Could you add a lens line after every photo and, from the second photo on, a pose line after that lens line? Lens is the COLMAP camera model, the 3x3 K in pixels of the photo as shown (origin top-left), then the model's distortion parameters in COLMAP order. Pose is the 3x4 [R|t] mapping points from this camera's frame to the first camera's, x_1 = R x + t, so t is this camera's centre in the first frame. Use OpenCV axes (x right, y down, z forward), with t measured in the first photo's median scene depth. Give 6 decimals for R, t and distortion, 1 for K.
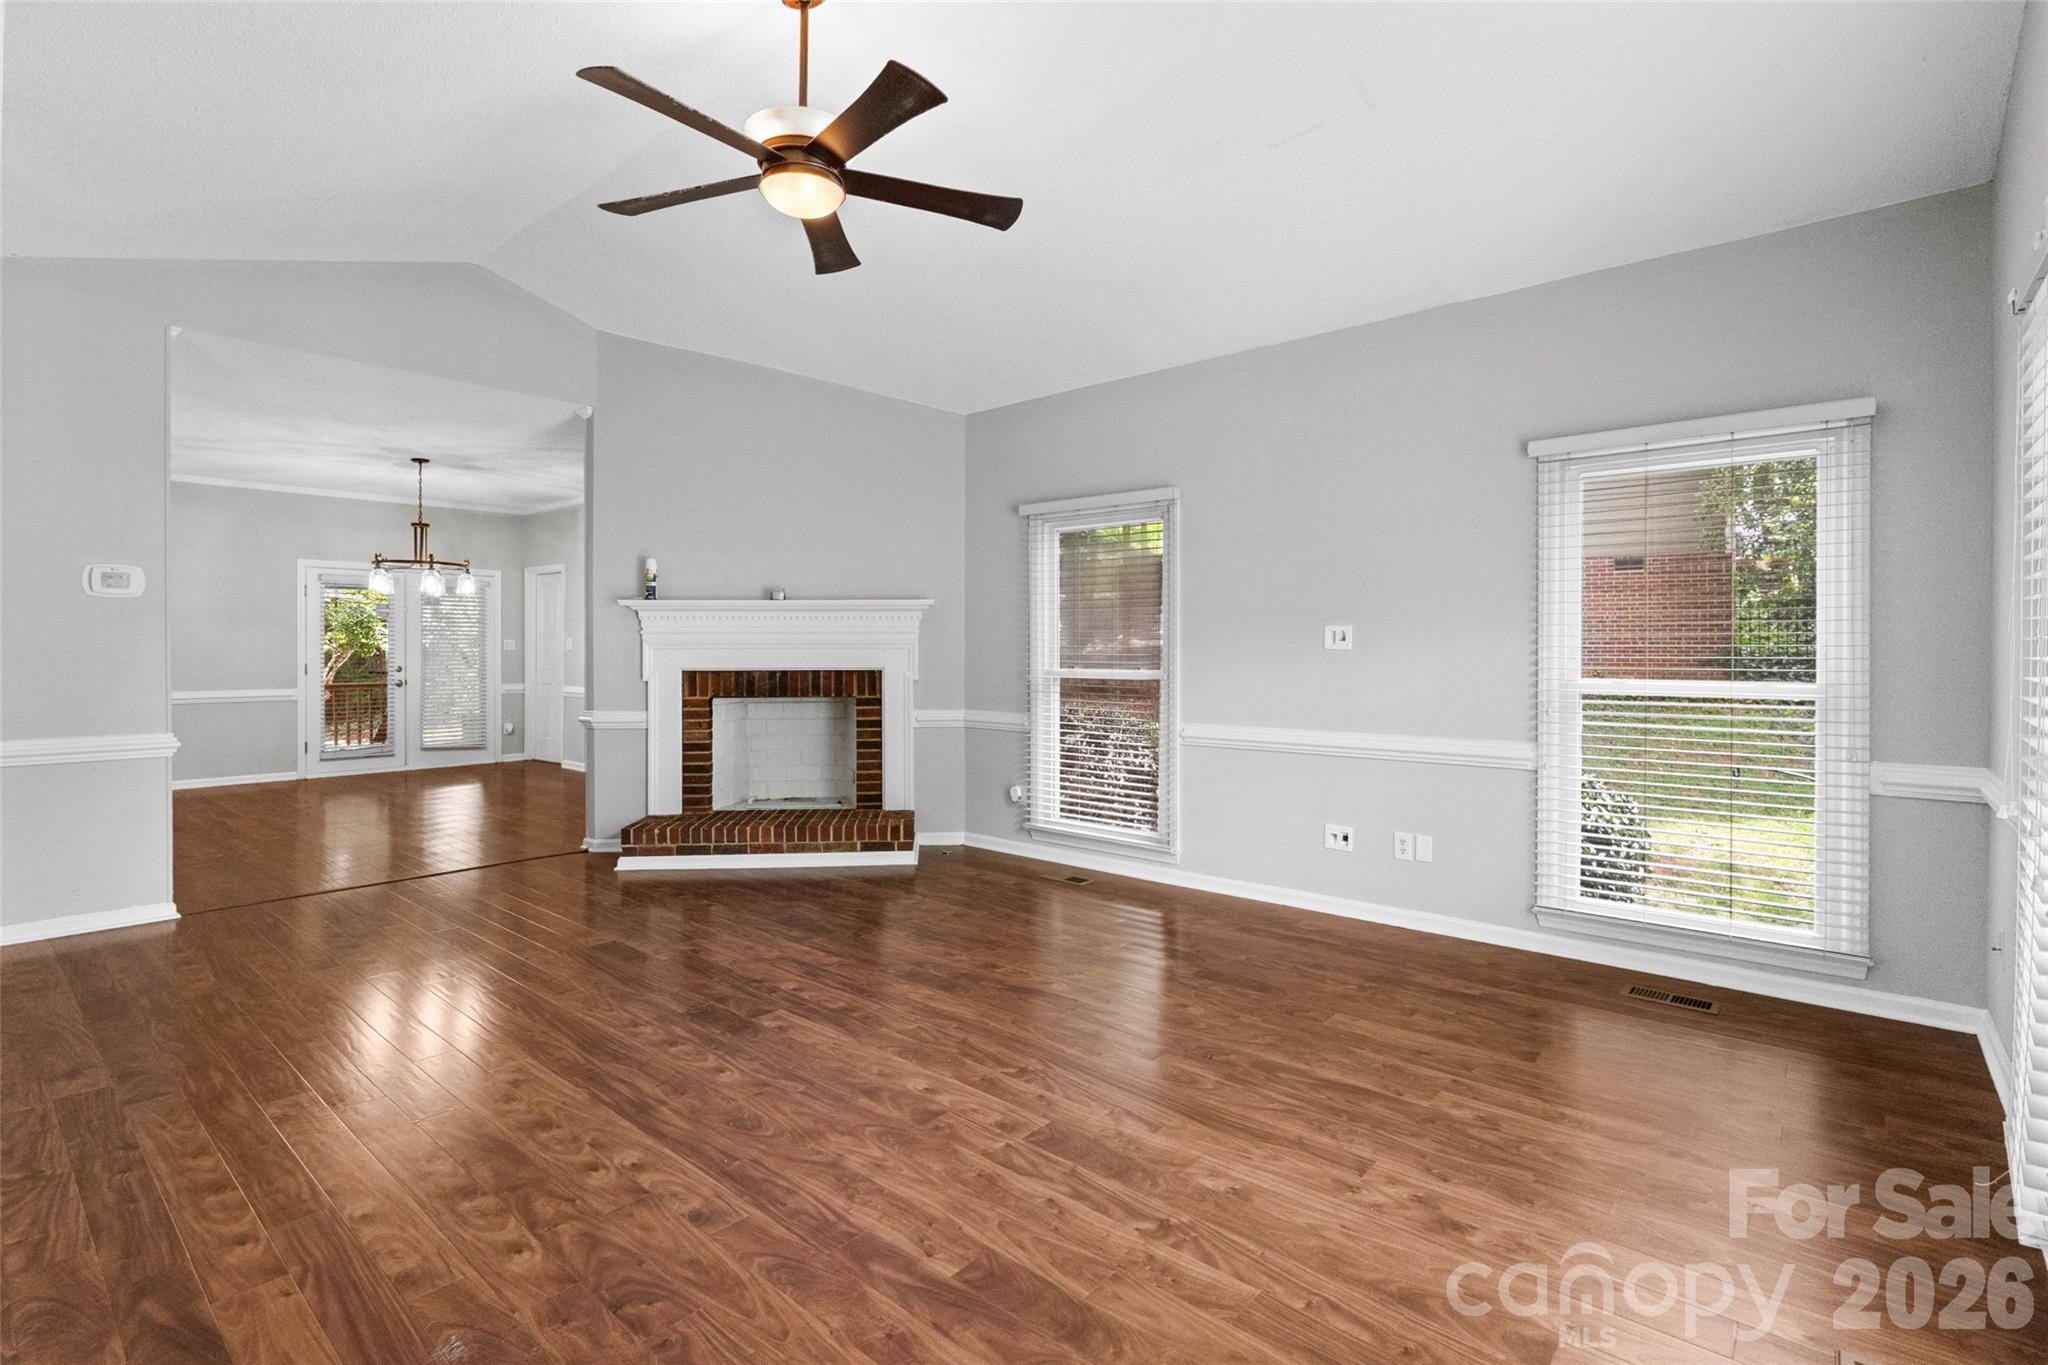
lens RADIAL K [[954.9, 0, 1032.3], [0, 954.9, 669.6], [0, 0, 1]] dist [-0.002744, -0.000046]
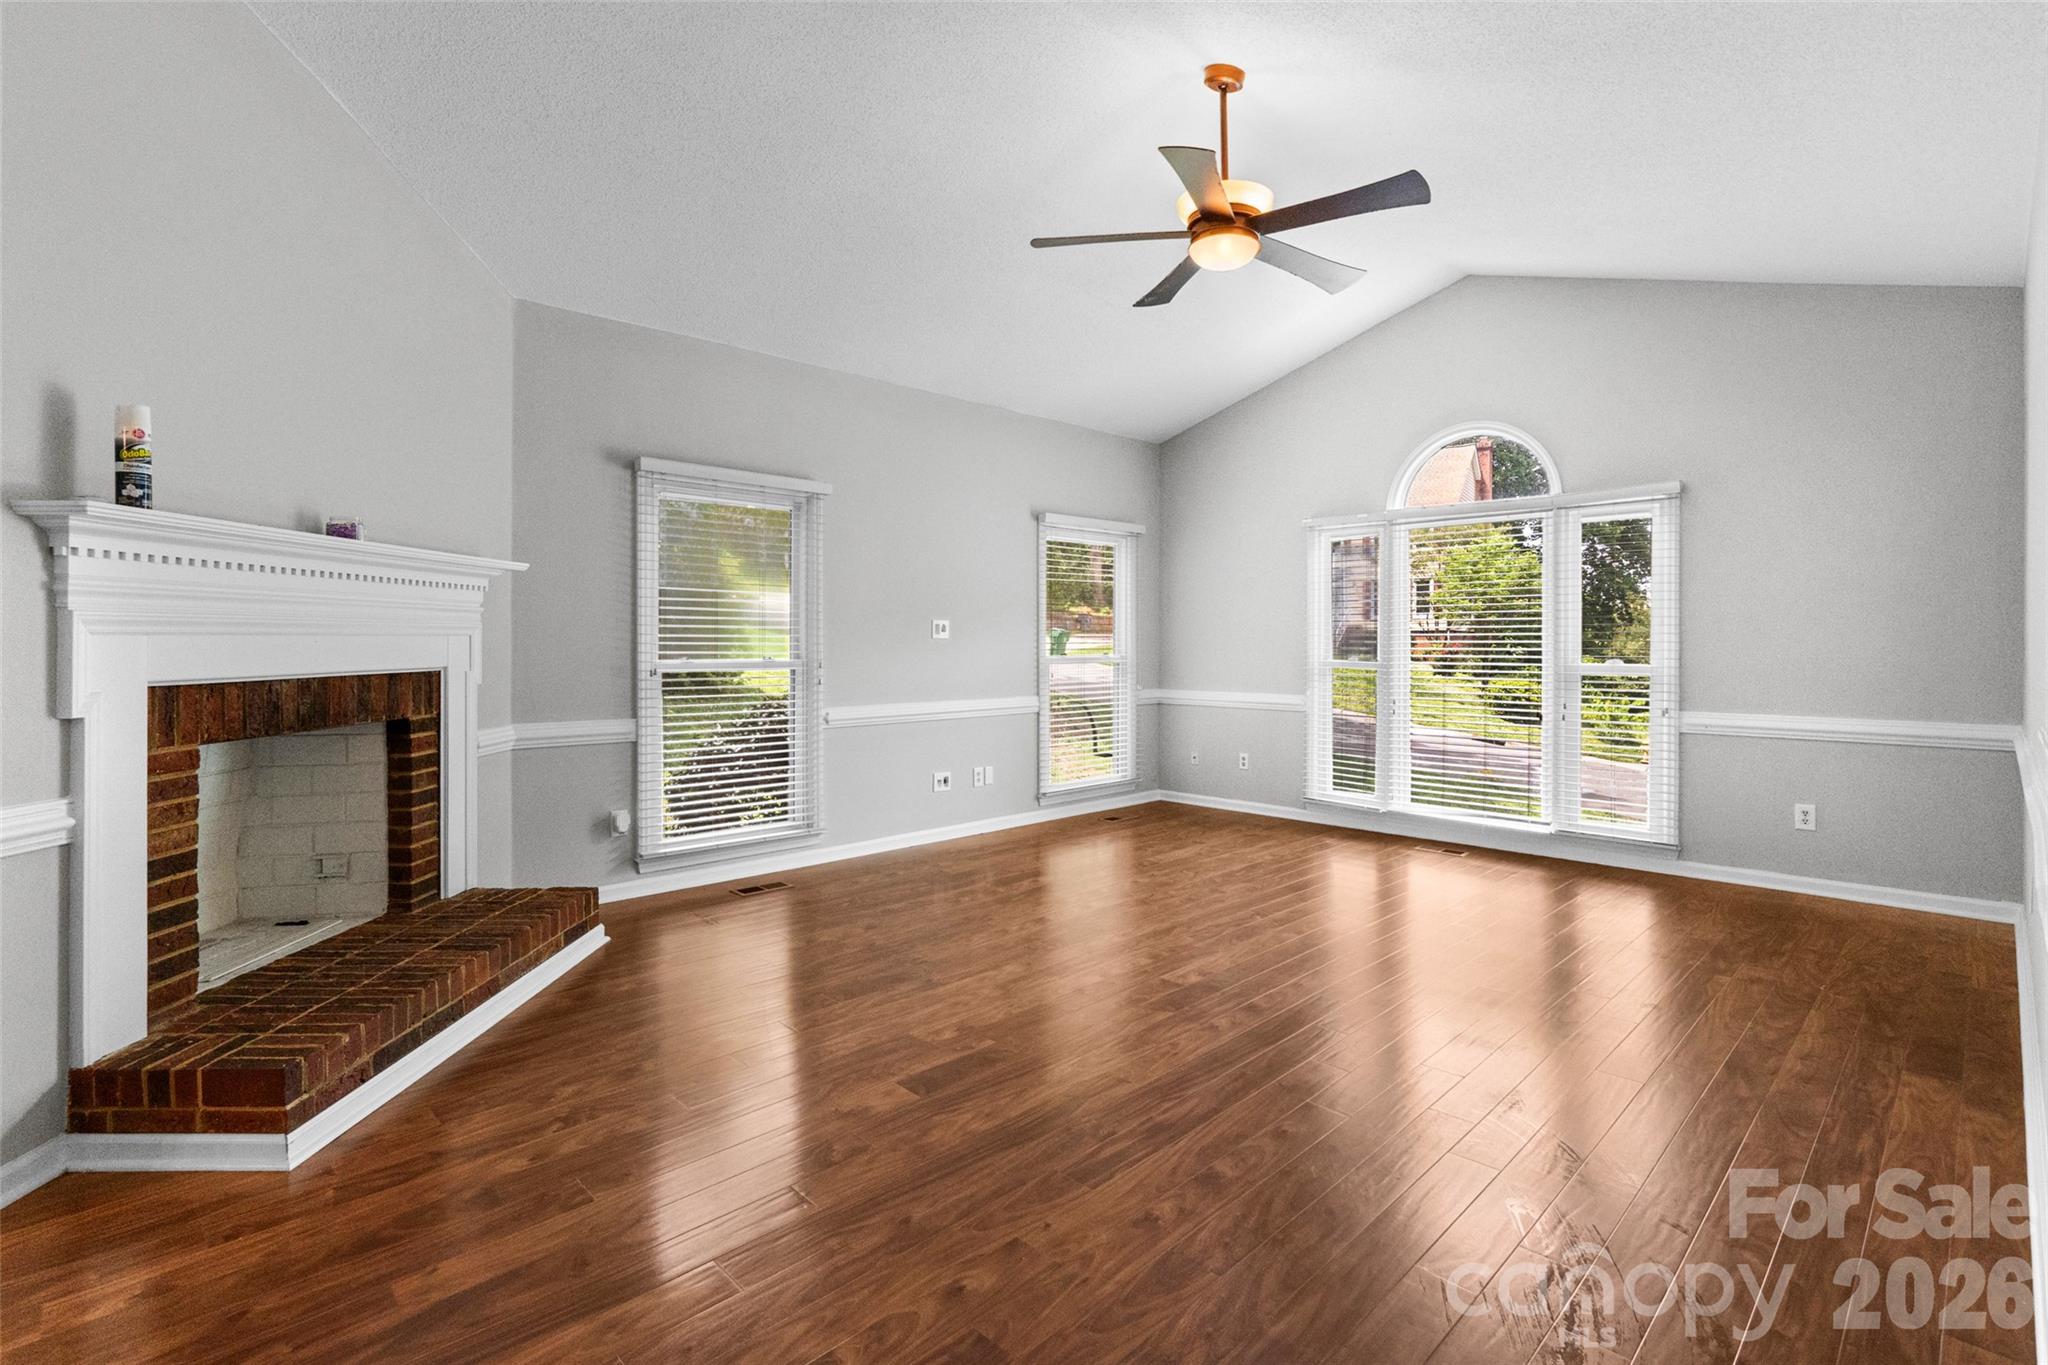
lens RADIAL K [[954.9, 0, 1033.0], [0, 954.9, 666.0], [0, 0, 1]] dist [-0.002744, -0.000046]
pose [[0.079754, -0.030561, 0.996346, -0.823554], [0.012391, 0.999483, 0.029665, -0.017228], [-0.996738, 0.009980, 0.080092, 0.648952]]
